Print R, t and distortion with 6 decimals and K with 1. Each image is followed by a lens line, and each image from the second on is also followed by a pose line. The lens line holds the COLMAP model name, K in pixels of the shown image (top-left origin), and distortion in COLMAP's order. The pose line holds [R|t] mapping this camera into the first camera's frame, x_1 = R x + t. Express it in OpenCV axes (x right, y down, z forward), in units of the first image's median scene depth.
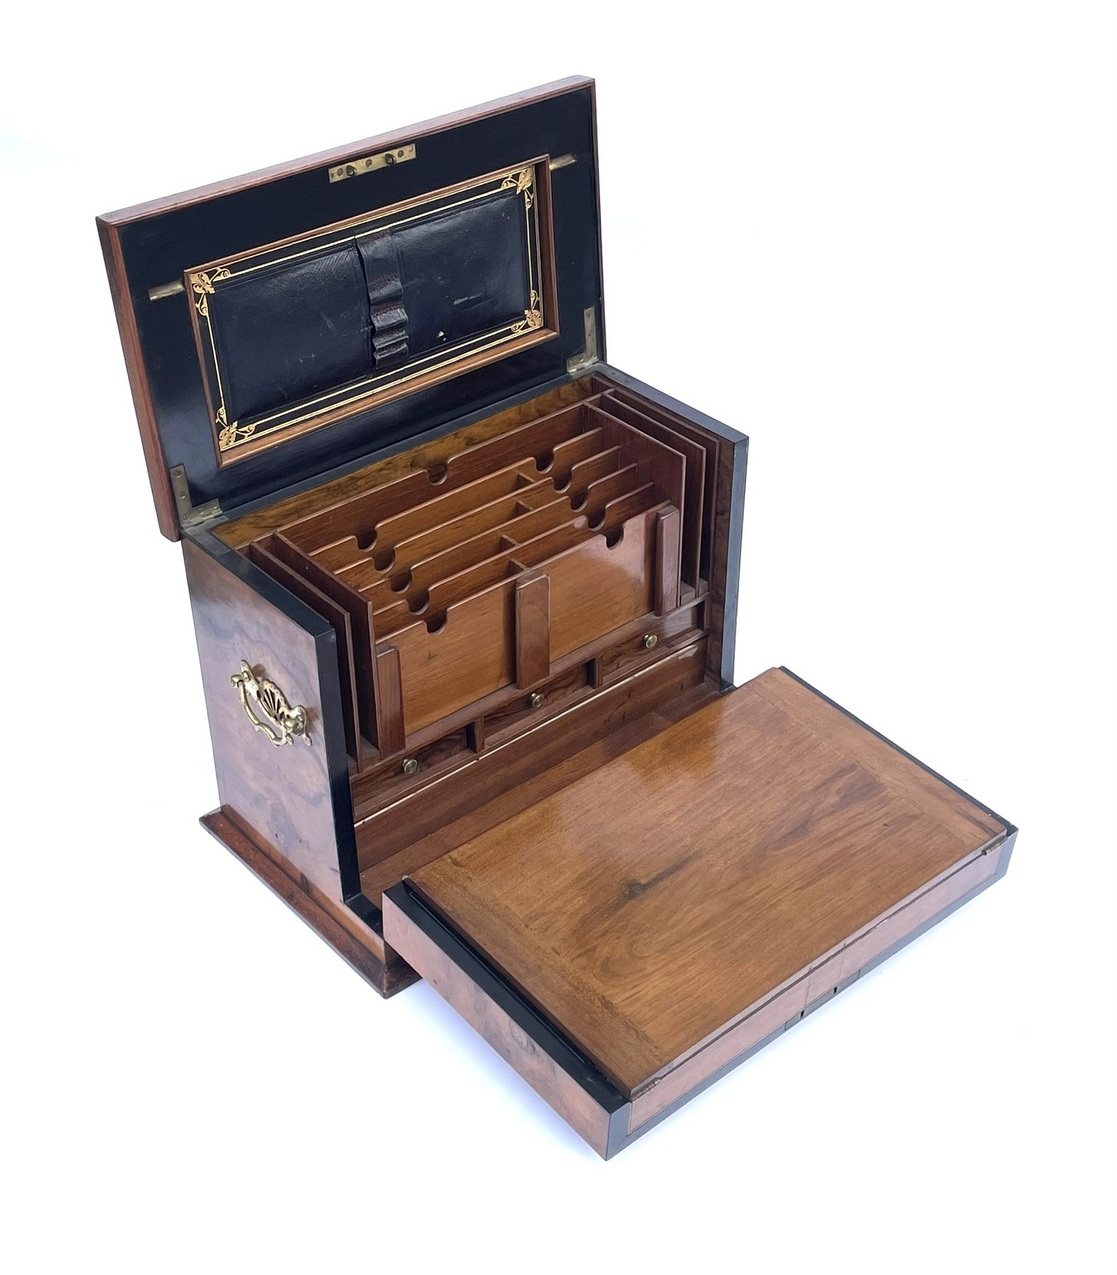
lens RADIAL K [[1829.9, 0, 554.6], [0, 1829.9, 629.1], [0, 0, 1]] dist [0.168423, 0.000000]
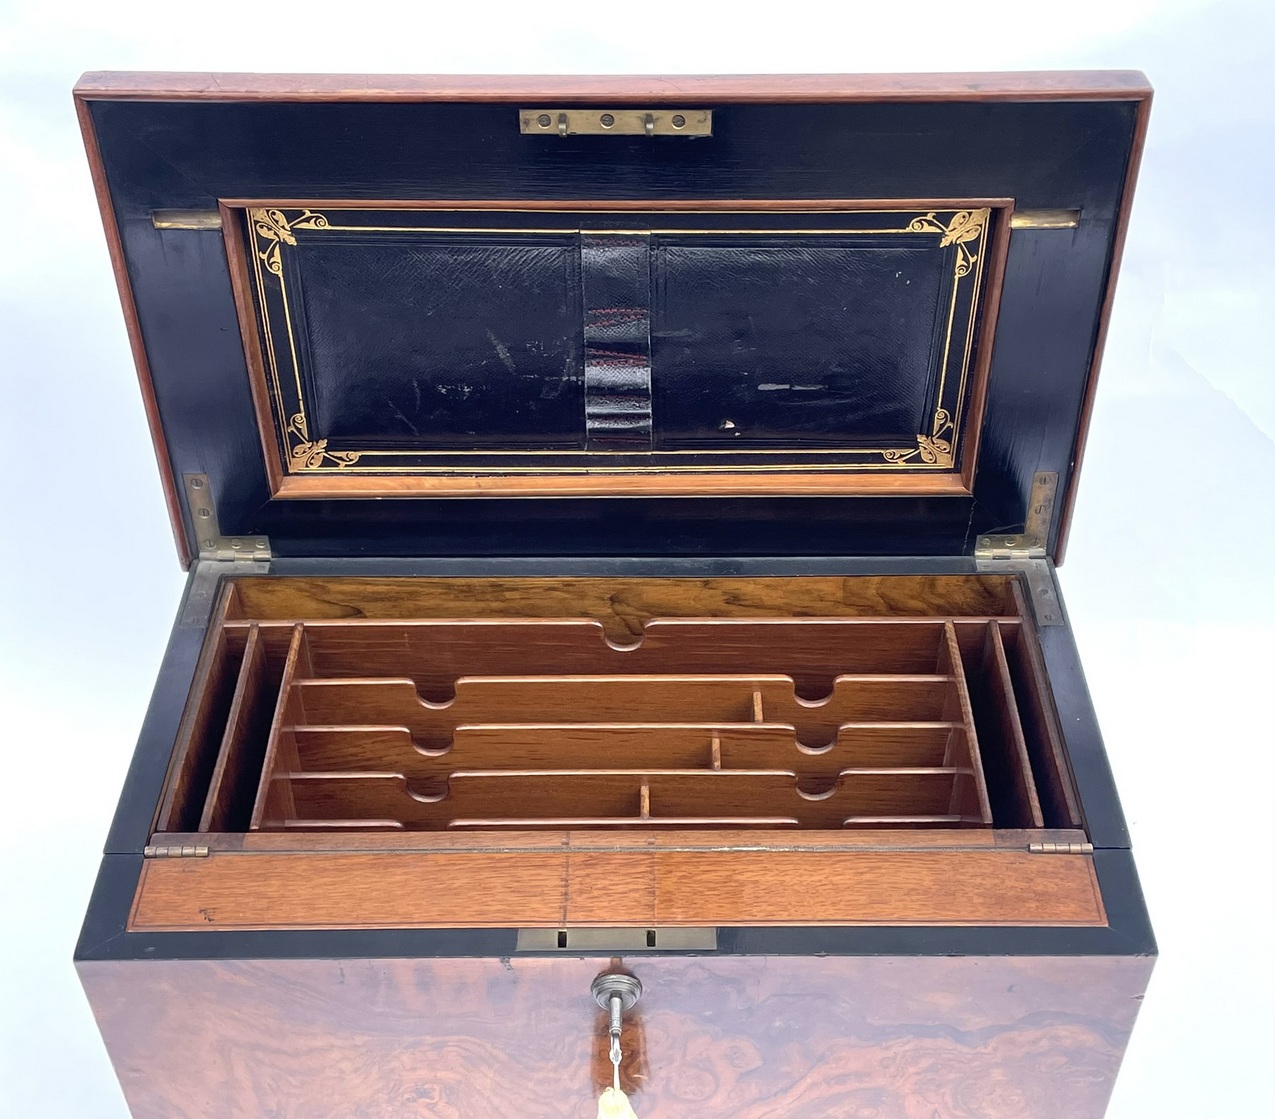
lens RADIAL K [[1692.6, 0, 655.0], [0, 1692.6, 567.6], [0, 0, 1]] dist [0.103322, 0.000000]
pose [[0.765766, 0.439980, -0.469063, 0.202520], [-0.380279, 0.897965, 0.221466, -0.240720], [0.518643, 0.008784, 0.854946, 0.550213]]
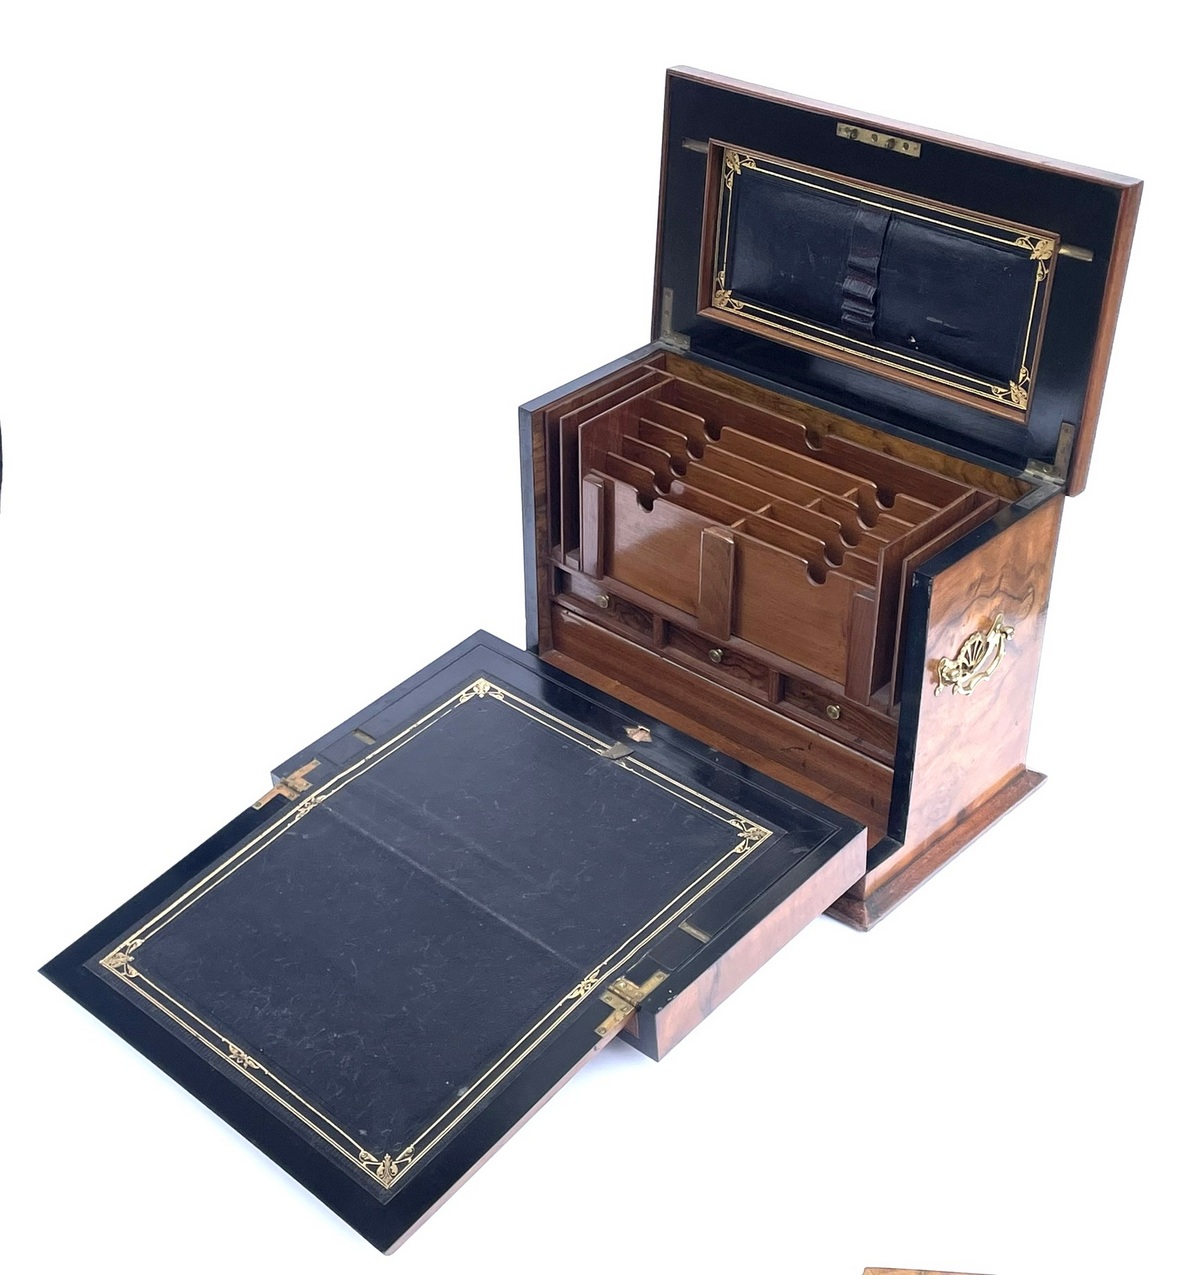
lens RADIAL K [[1975.8, 0, 524.1], [0, 1975.8, 654.6], [0, 0, 1]] dist [0.134080, 0.000000]
pose [[0.094150, 0.558995, -0.823808, 0.956994], [-0.555838, 0.716018, 0.422330, -0.397459], [0.825942, 0.418141, 0.378124, 0.504994]]
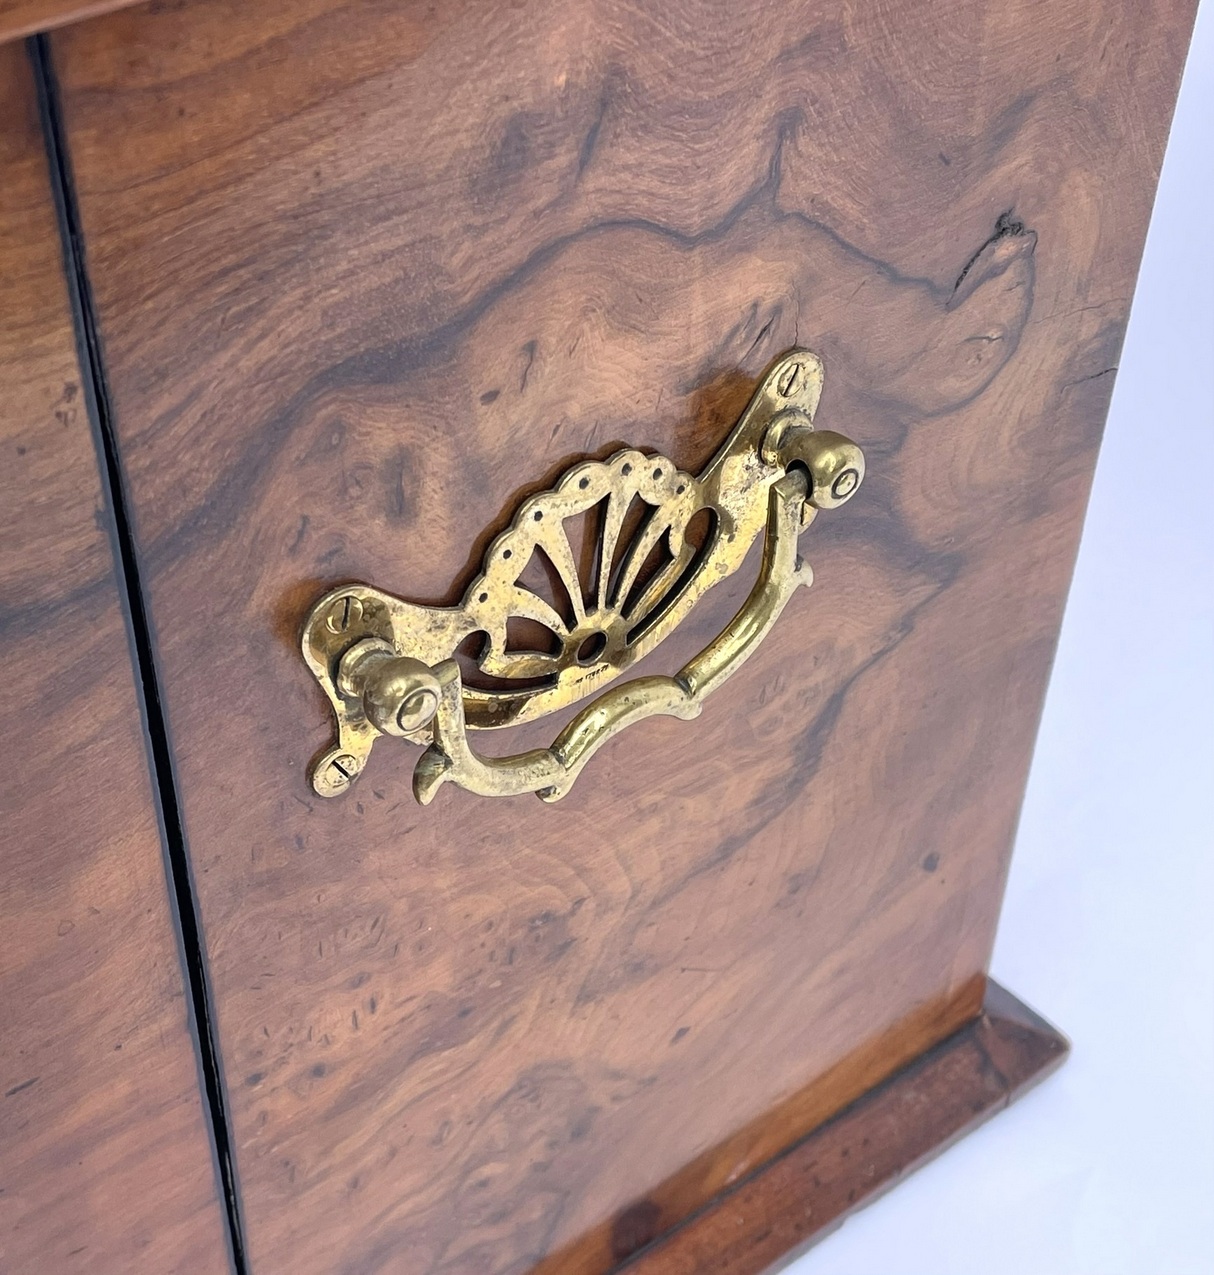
lens RADIAL K [[2000.9, 0, 603.7], [0, 2000.9, 637.3], [0, 0, 1]] dist [0.082830, 0.000000]
pose [[-0.043332, 0.657708, -0.752026, 0.230509], [-0.587125, 0.592268, 0.551817, -0.176297], [0.808335, 0.465445, 0.360492, 1.054092]]
